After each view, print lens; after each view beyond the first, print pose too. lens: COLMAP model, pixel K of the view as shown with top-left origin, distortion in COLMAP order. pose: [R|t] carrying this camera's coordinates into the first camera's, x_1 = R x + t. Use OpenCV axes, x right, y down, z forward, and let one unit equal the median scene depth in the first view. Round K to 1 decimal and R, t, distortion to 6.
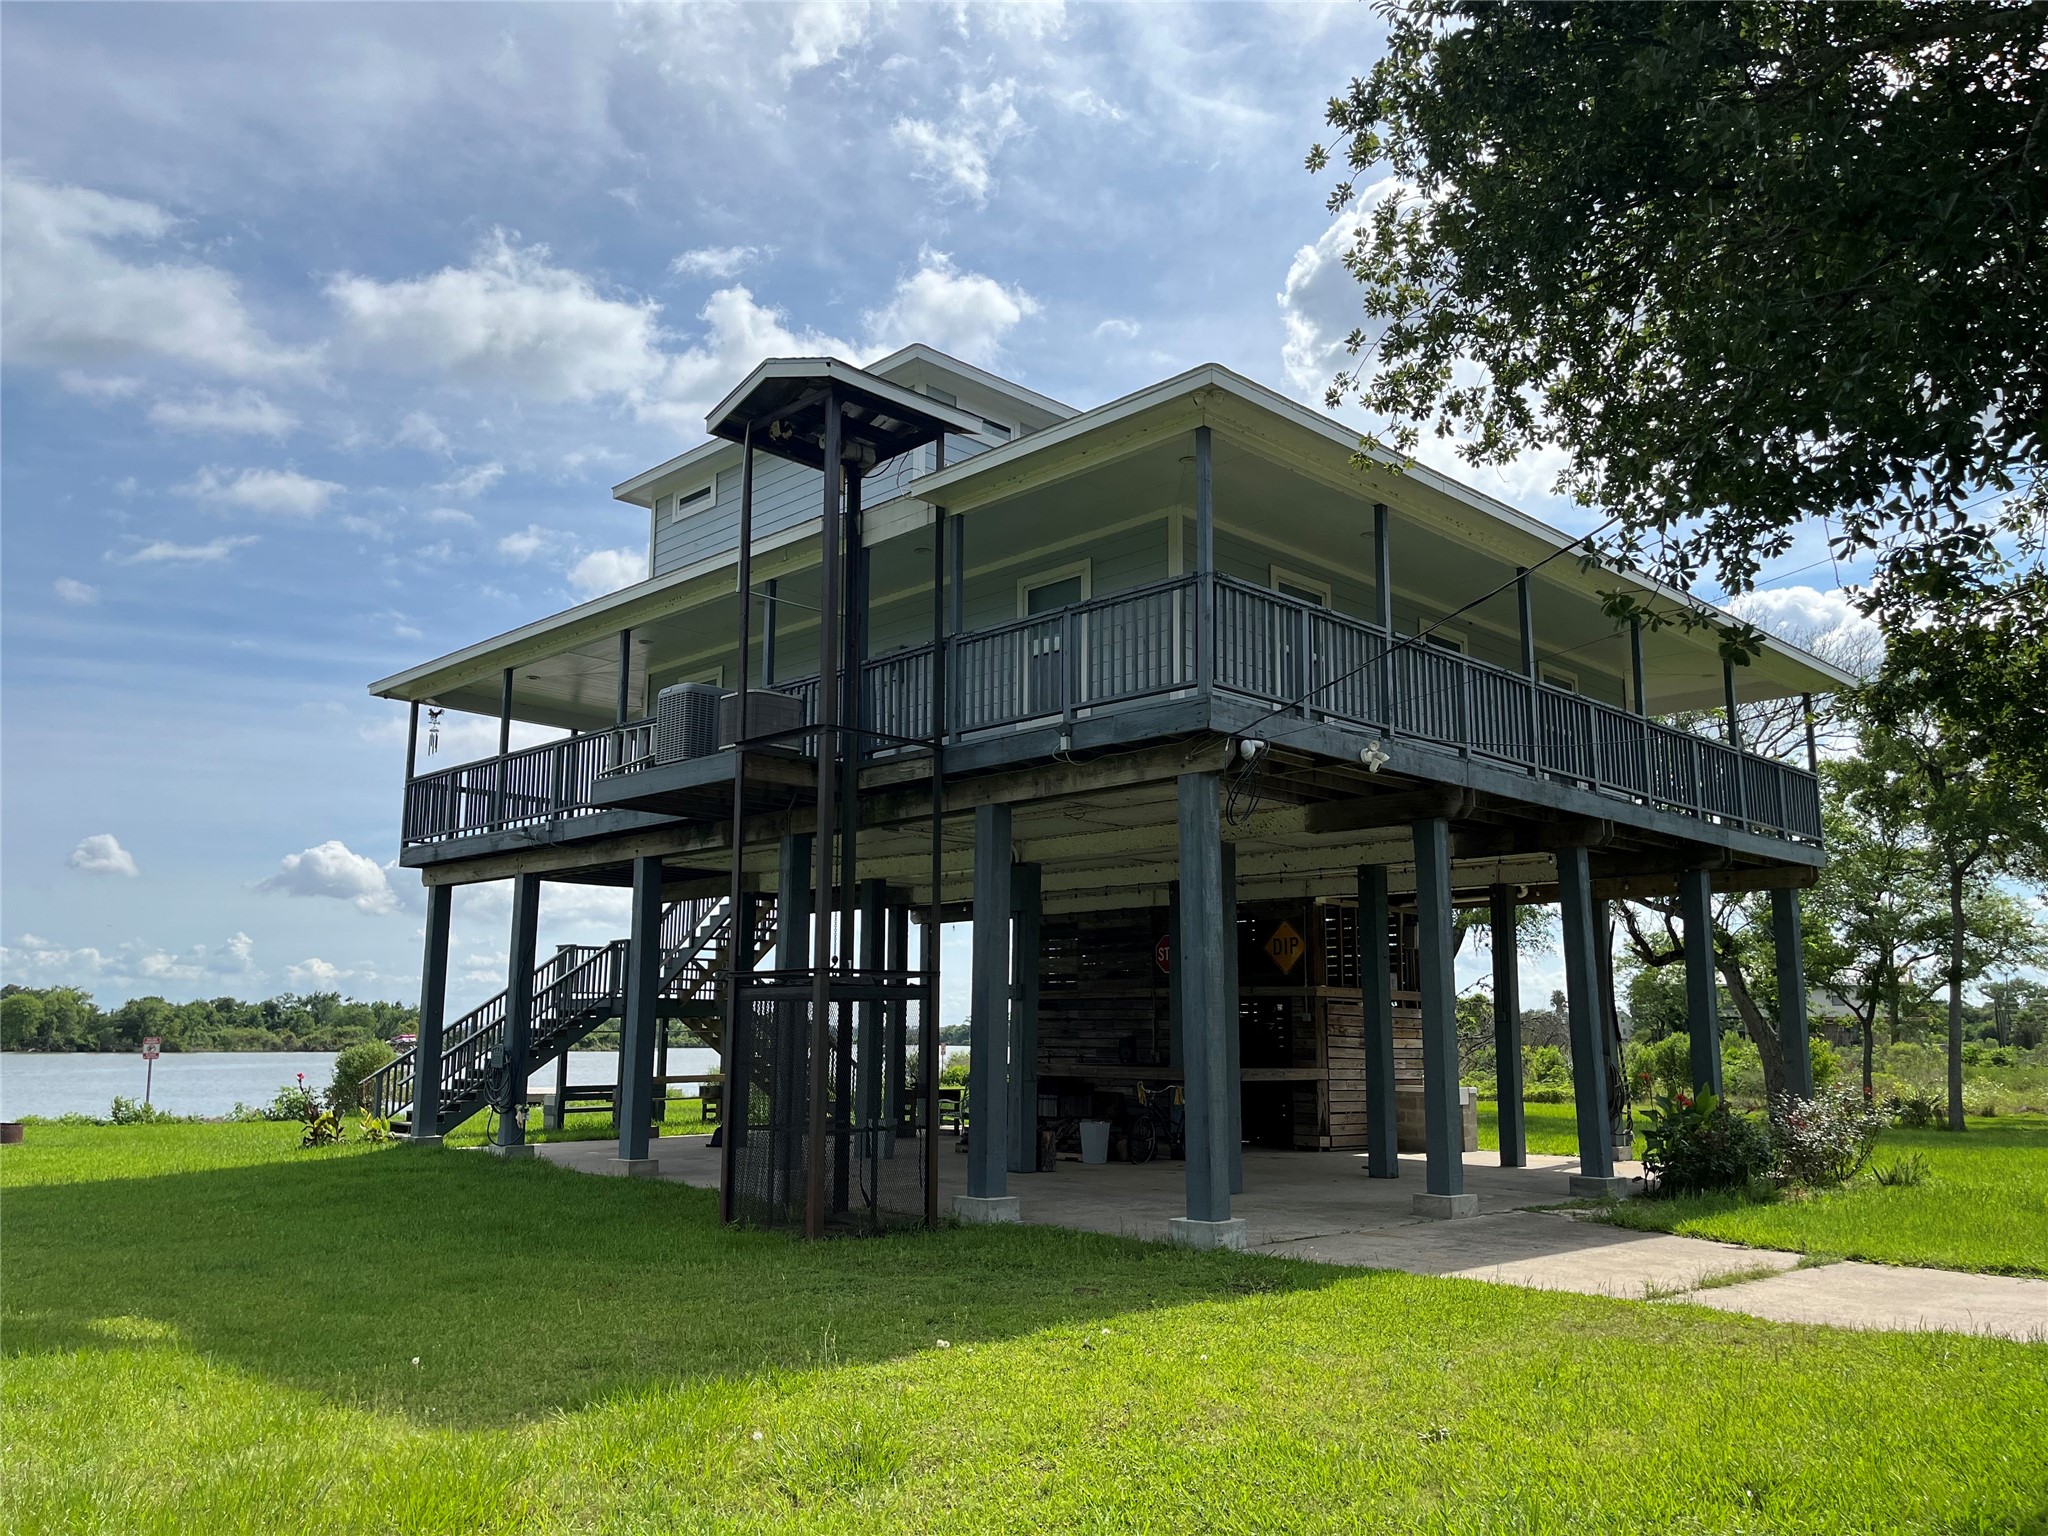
lens RADIAL K [[1541.8, 0, 1025.7], [0, 1541.8, 788.7], [0, 0, 1]] dist [0.069519, -0.094579]
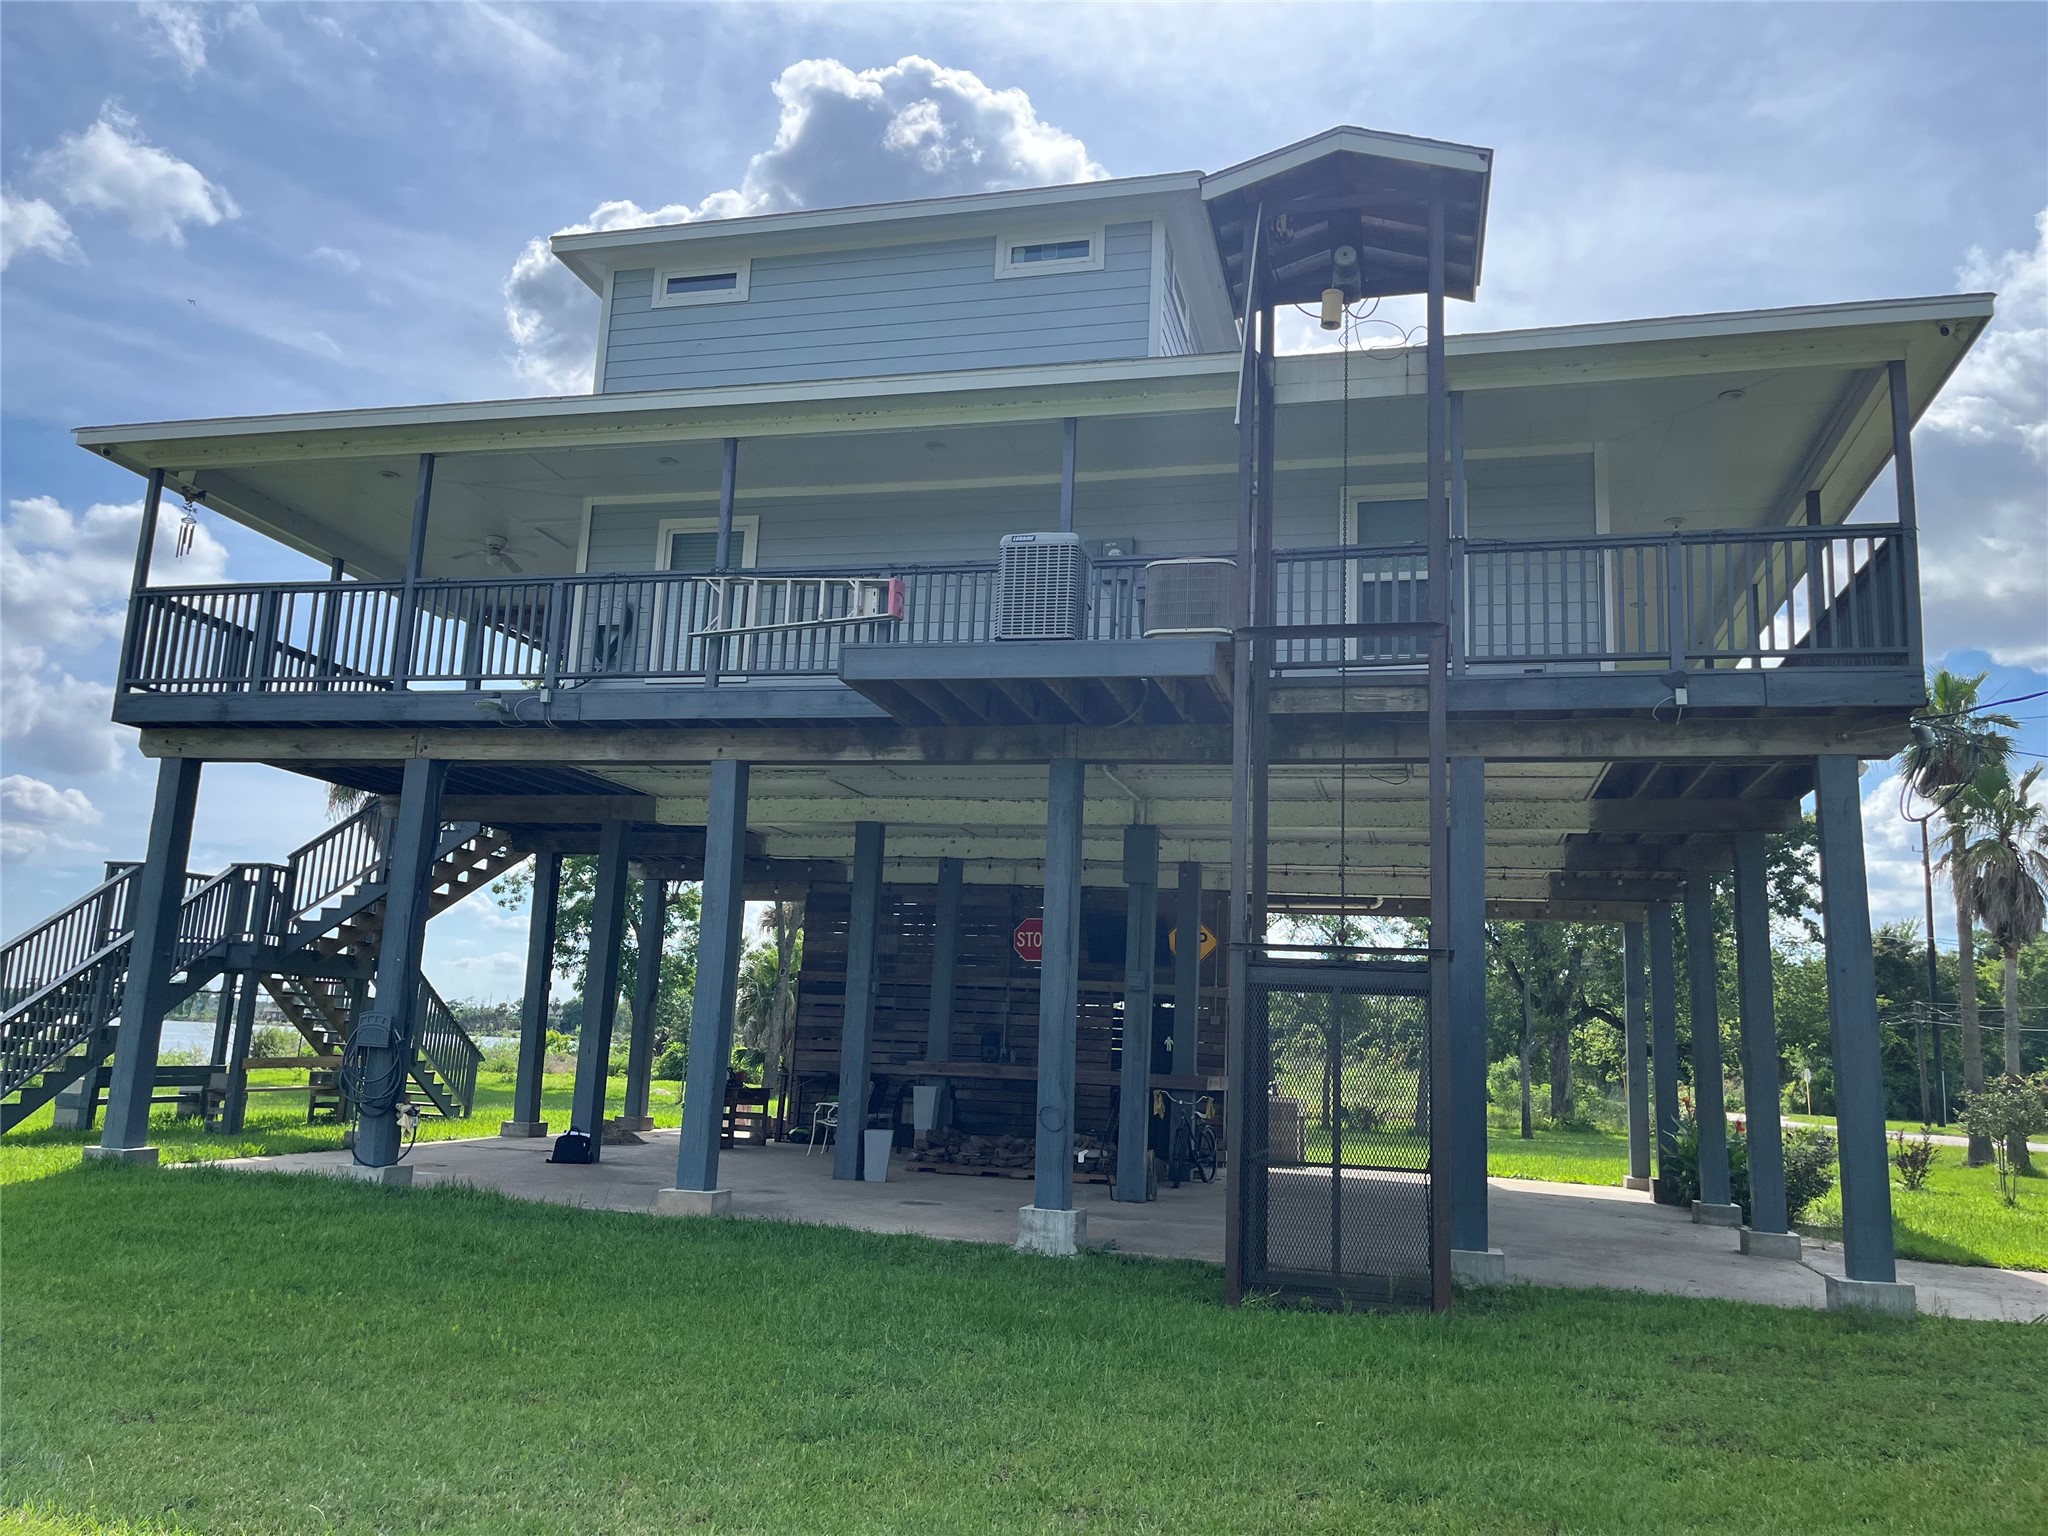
lens RADIAL K [[1486.3, 0, 1024.0], [0, 1486.3, 768.0], [0, 0, 1]] dist [-0.045791, -0.000744]
pose [[0.839047, 0.125082, 0.529486, -0.397005], [-0.119316, 0.991826, -0.045229, 0.050260], [-0.530815, -0.025227, 0.847112, 0.295468]]
